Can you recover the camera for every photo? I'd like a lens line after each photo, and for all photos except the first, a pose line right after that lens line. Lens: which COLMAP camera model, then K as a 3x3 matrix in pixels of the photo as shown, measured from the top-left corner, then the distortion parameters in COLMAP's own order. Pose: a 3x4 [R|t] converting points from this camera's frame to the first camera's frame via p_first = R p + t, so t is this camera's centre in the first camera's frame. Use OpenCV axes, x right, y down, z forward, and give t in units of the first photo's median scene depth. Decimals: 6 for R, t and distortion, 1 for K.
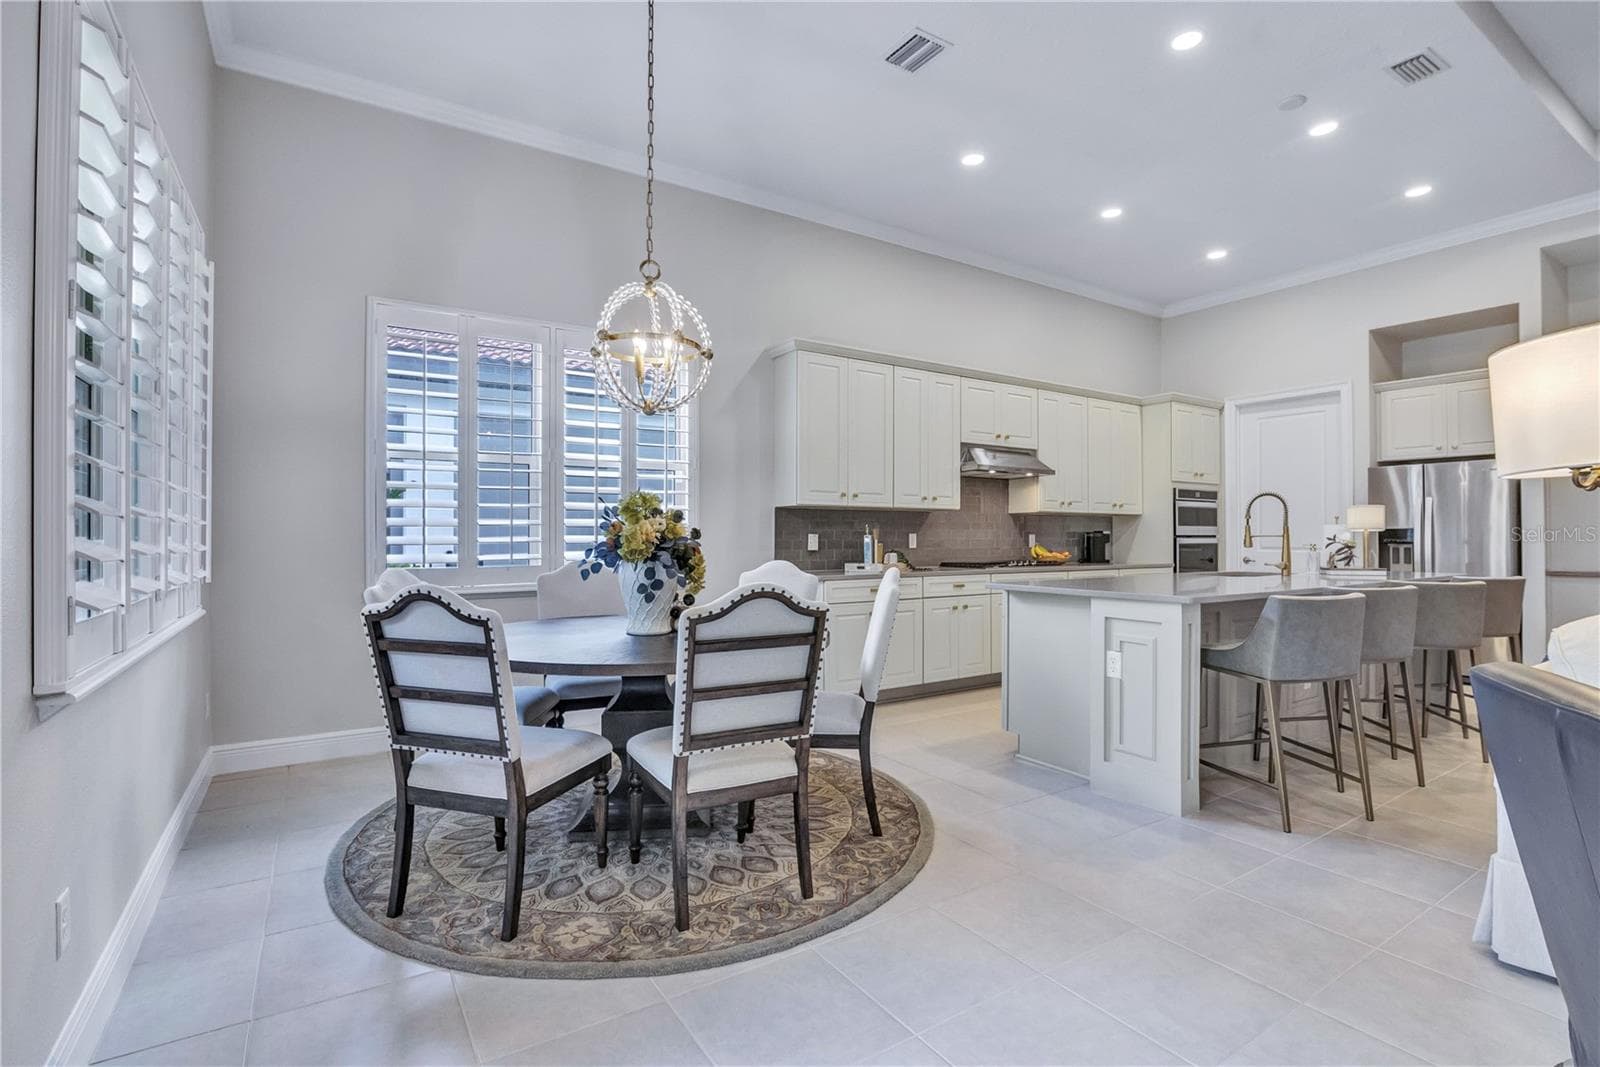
lens RADIAL K [[745.8, 0, 800.0], [0, 745.8, 533.5], [0, 0, 1]] dist [-0.004317, -0.001213]
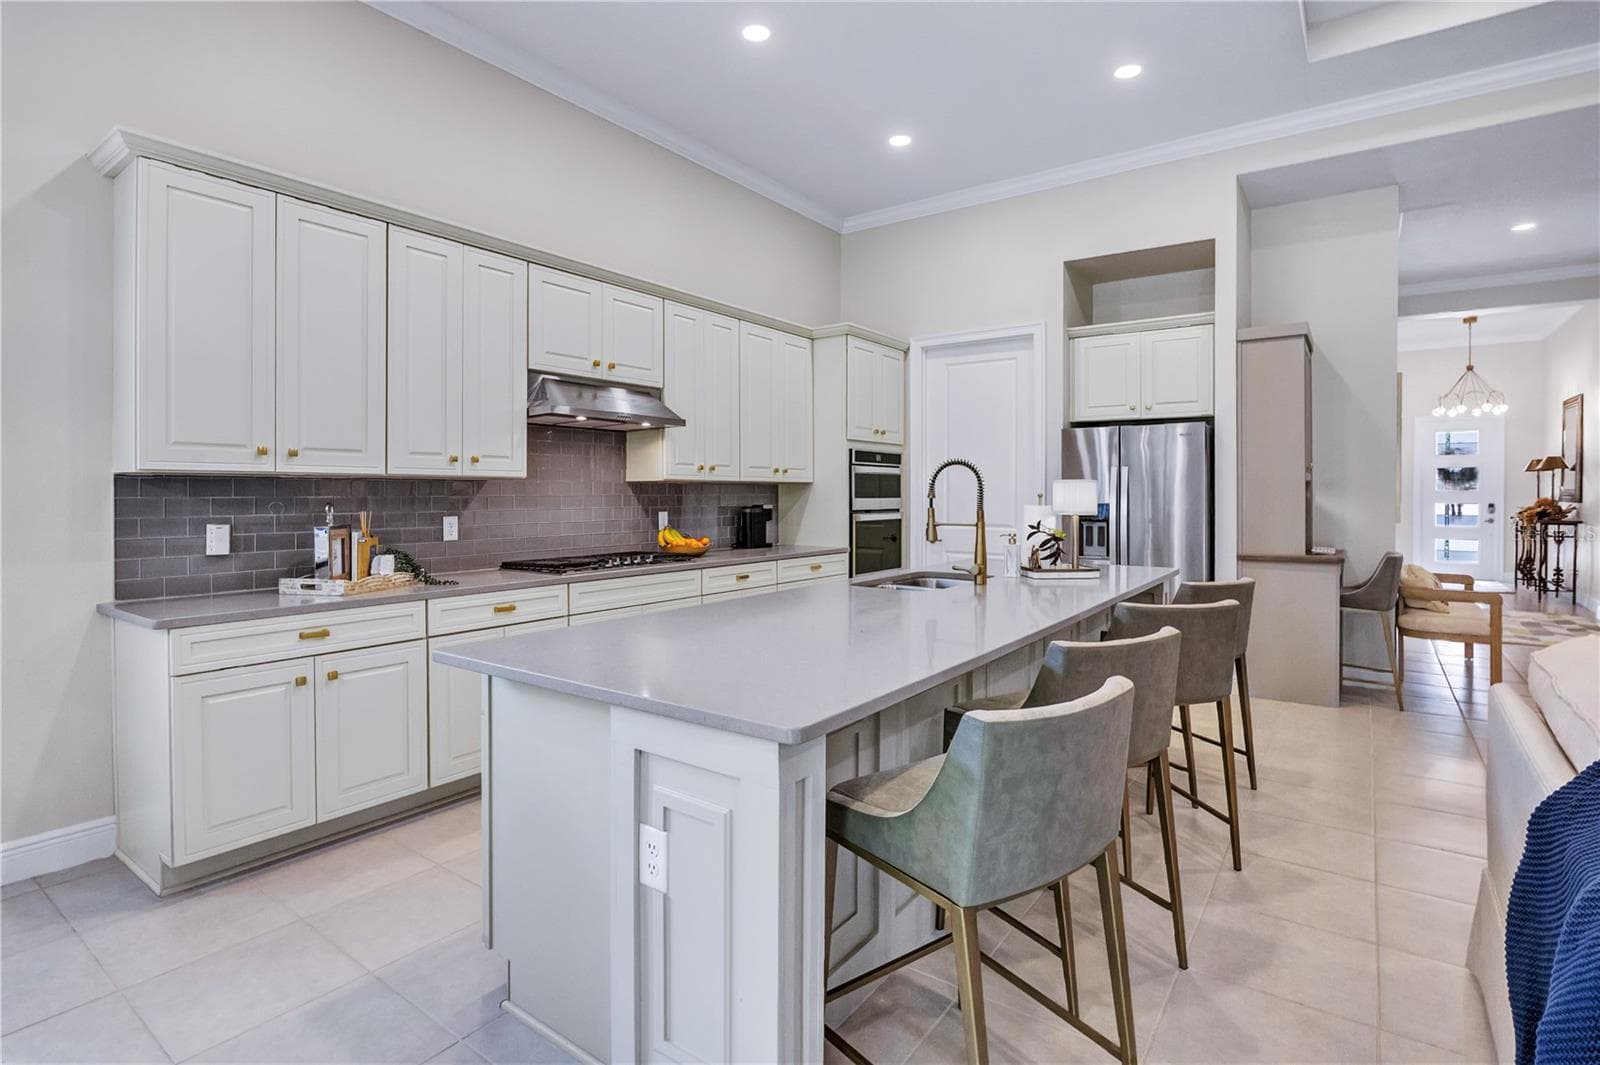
lens RADIAL K [[795.1, 0, 795.6], [0, 795.1, 506.0], [0, 0, 1]] dist [-0.003789, -0.000389]
pose [[0.934306, -0.006512, 0.356413, 0.176562], [-0.000726, 0.999796, 0.020169, -0.020911], [-0.356471, -0.019103, 0.934111, 0.284882]]
